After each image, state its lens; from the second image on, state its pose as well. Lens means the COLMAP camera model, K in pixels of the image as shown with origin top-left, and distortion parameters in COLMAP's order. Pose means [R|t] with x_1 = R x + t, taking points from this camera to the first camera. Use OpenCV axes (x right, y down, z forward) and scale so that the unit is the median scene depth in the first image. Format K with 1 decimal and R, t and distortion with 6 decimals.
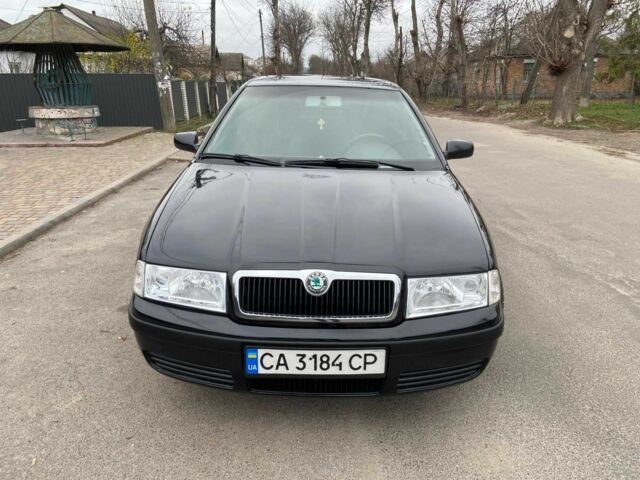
lens RADIAL K [[474.9, 0, 327.7], [0, 474.9, 239.8], [0, 0, 1]] dist [0.115195, -0.130444]
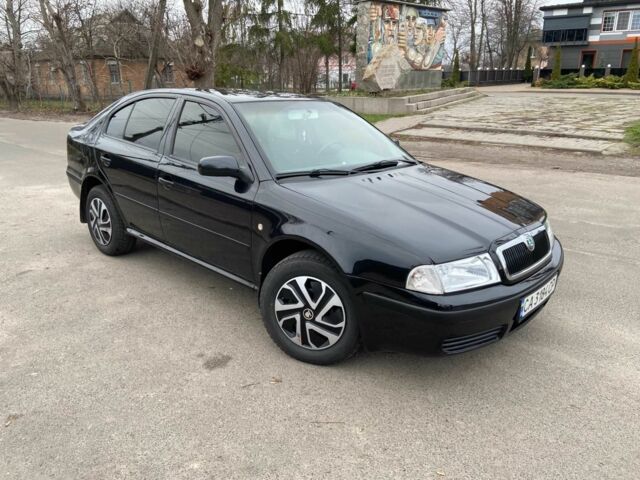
lens RADIAL K [[474.9, 0, 327.7], [0, 474.9, 239.8], [0, 0, 1]] dist [0.115195, -0.130444]
pose [[0.686628, -0.230716, 0.689429, -1.371335], [0.231488, 0.968334, 0.093504, -0.180491], [-0.689170, 0.095392, 0.718293, 0.372298]]
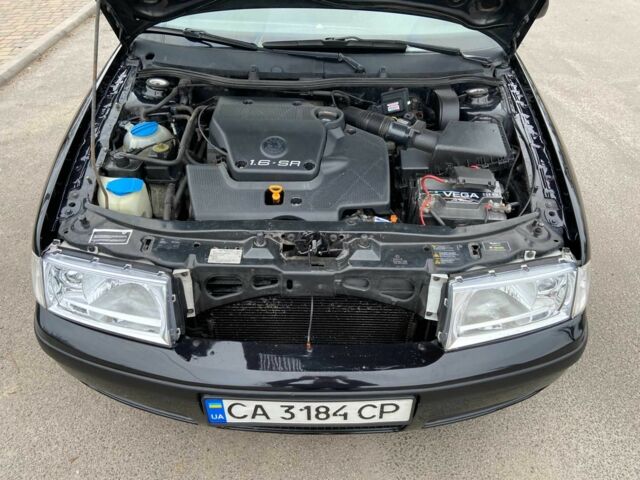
lens RADIAL K [[474.9, 0, 327.7], [0, 474.9, 239.8], [0, 0, 1]] dist [0.115195, -0.130444]
pose [[0.999933, 0.000233, -0.011562, 0.009073], [0.003817, 0.937115, 0.349001, -0.210746], [0.010916, -0.349021, 0.937051, 0.435078]]
